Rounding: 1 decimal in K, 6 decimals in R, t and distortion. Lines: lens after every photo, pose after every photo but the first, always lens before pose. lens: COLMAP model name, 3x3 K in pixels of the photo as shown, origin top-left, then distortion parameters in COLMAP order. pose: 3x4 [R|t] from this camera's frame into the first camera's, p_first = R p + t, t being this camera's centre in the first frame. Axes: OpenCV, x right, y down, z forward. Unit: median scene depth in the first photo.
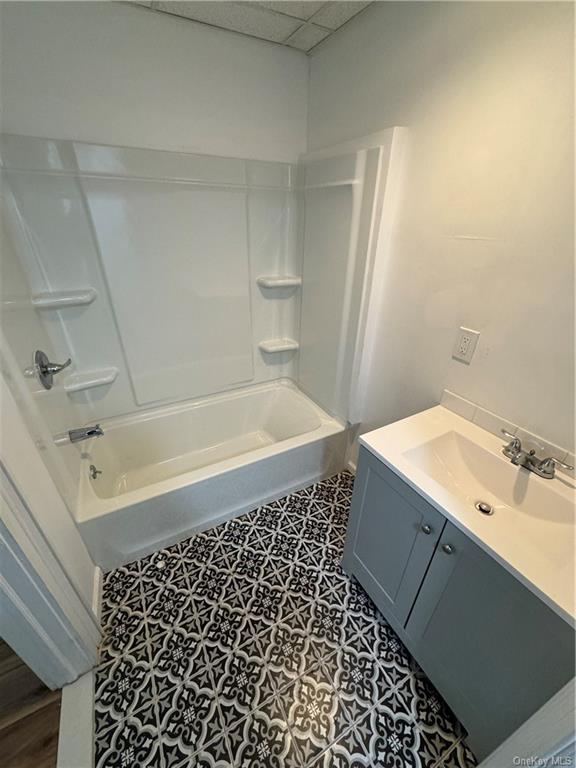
lens RADIAL K [[305.8, 0, 289.8], [0, 305.8, 383.2], [0, 0, 1]] dist [-0.000855, 0.000308]
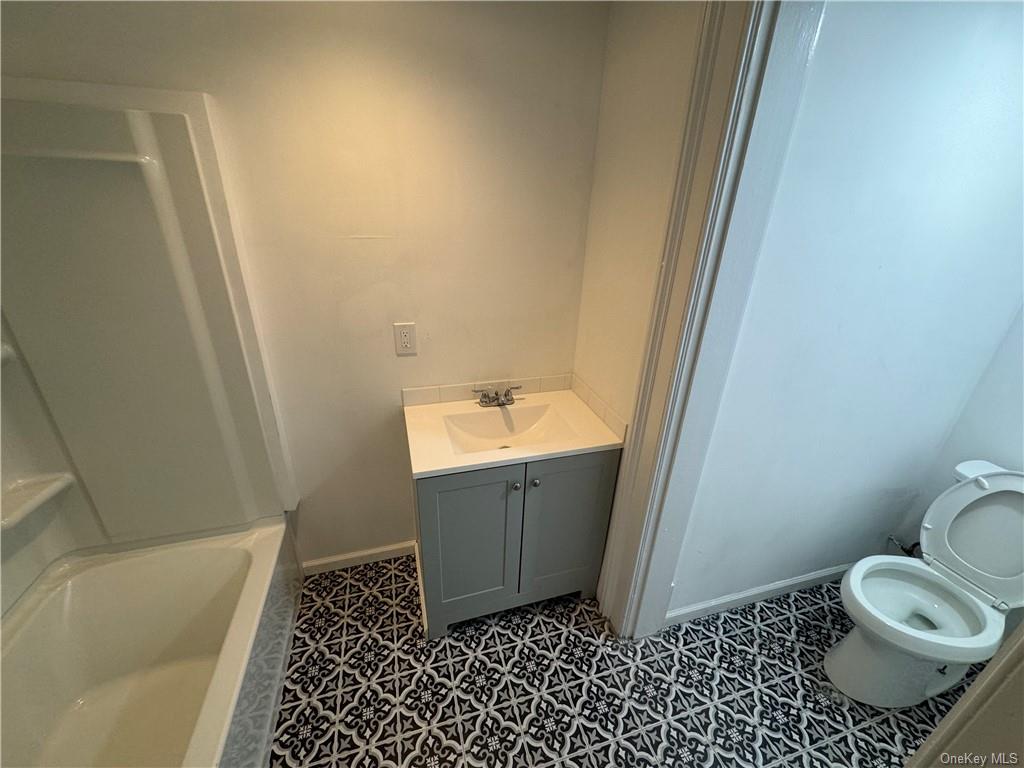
lens RADIAL K [[407.7, 0, 512.0], [0, 407.7, 384.0], [0, 0, 1]] dist [-0.000855, 0.000308]
pose [[0.210791, -0.403543, 0.890348, -0.594403], [0.442568, 0.851517, 0.281164, -0.219086], [-0.871608, 0.334773, 0.358087, 0.271811]]
